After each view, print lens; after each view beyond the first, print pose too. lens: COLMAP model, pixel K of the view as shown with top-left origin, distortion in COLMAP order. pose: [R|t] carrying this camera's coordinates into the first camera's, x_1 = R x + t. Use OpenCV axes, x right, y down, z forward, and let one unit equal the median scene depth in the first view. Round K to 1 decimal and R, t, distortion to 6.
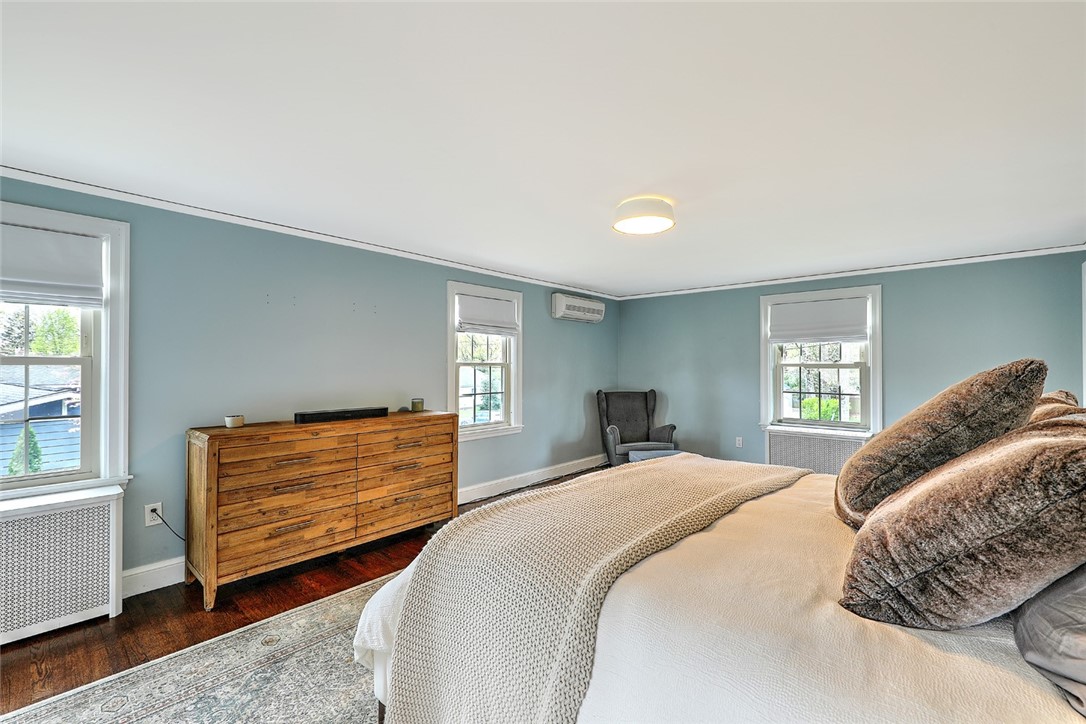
lens RADIAL K [[461.9, 0, 542.1], [0, 461.9, 365.1], [0, 0, 1]] dist [0.000623, 0.000326]
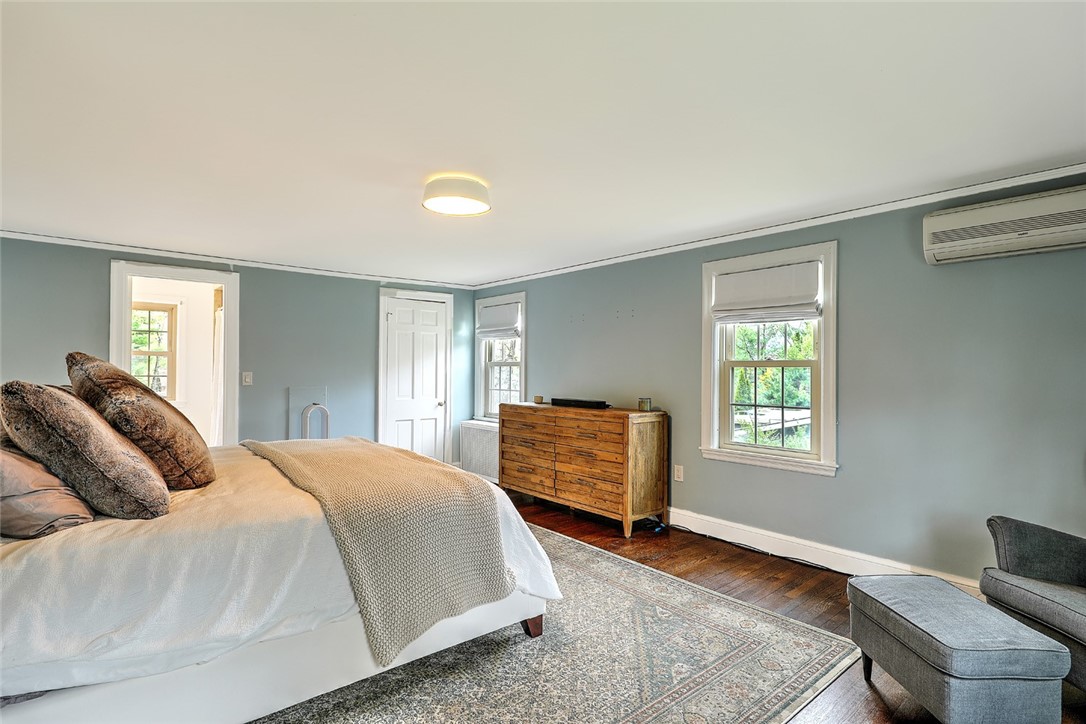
lens RADIAL K [[521.3, 0, 543.8], [0, 521.3, 364.5], [0, 0, 1]] dist [0.003107, -0.000121]
pose [[-0.121381, -0.008908, -0.992566, 0.956398], [-0.000036, 0.999960, -0.008970, 0.012279], [0.992606, -0.001053, -0.121376, 1.024128]]
